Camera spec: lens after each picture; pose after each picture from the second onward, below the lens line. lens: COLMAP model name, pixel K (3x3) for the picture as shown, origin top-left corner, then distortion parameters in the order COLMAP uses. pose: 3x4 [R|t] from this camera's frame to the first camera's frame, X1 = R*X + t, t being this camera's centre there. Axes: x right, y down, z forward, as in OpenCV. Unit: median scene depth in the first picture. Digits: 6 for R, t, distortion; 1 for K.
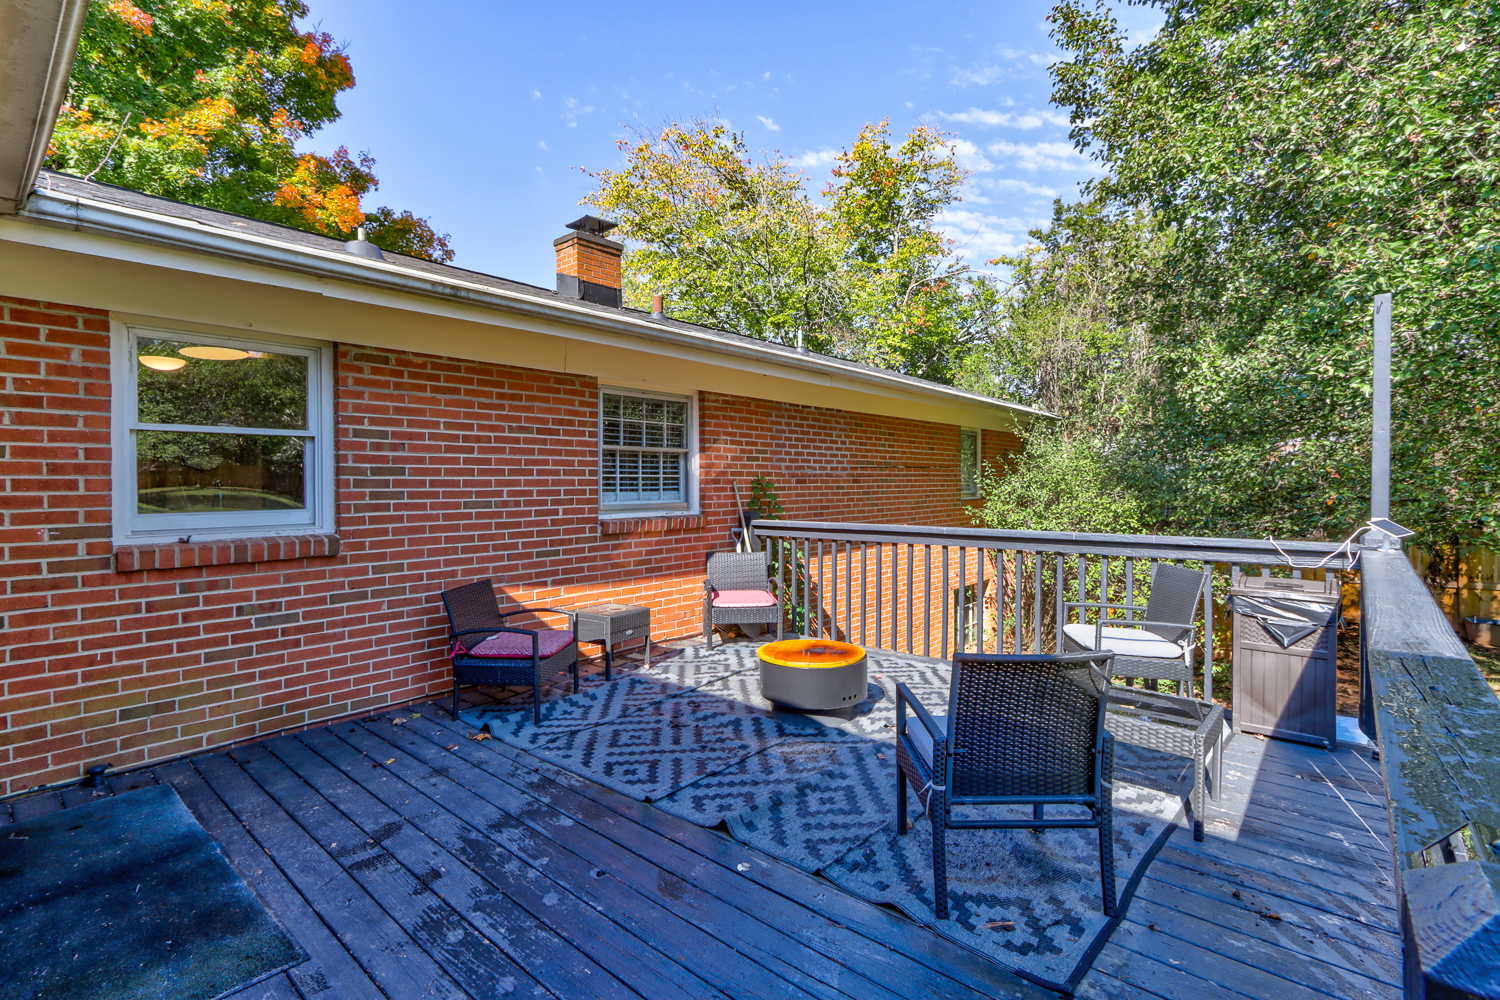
lens RADIAL K [[690.3, 0, 737.7], [0, 690.3, 488.6], [0, 0, 1]] dist [-0.002034, 0.004987]
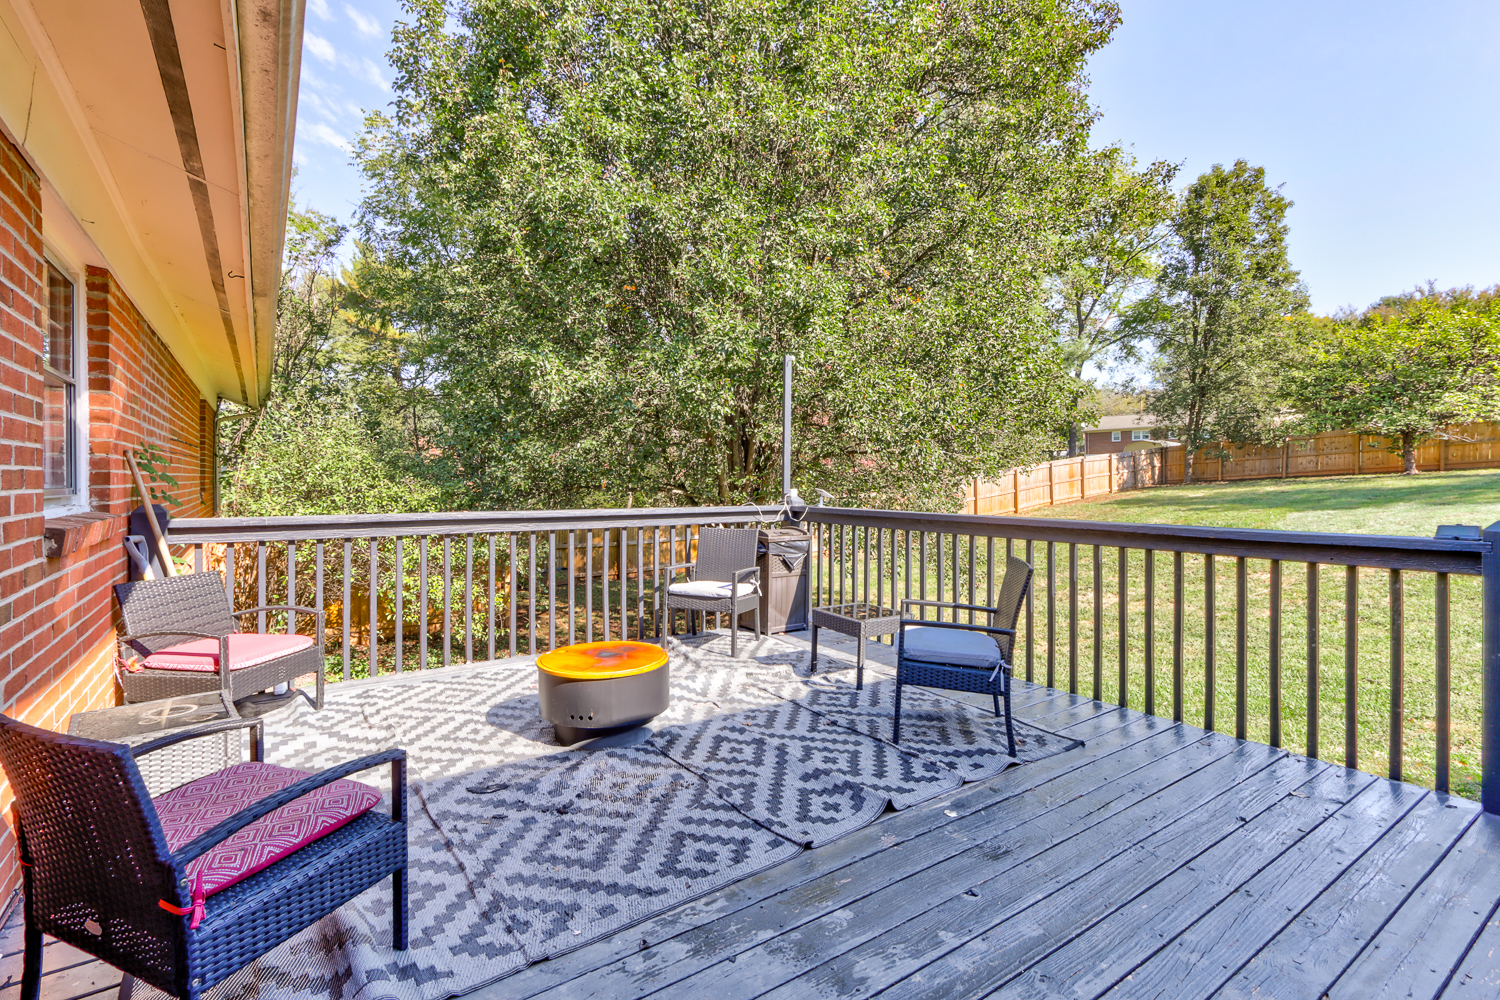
lens RADIAL K [[690.3, 0, 737.7], [0, 690.3, 488.6], [0, 0, 1]] dist [-0.002034, 0.004987]
pose [[0.248097, -0.004613, 0.968724, -0.774844], [0.002753, 0.999988, 0.004056, 0.035433], [-0.968731, 0.001661, 0.248106, 0.751696]]
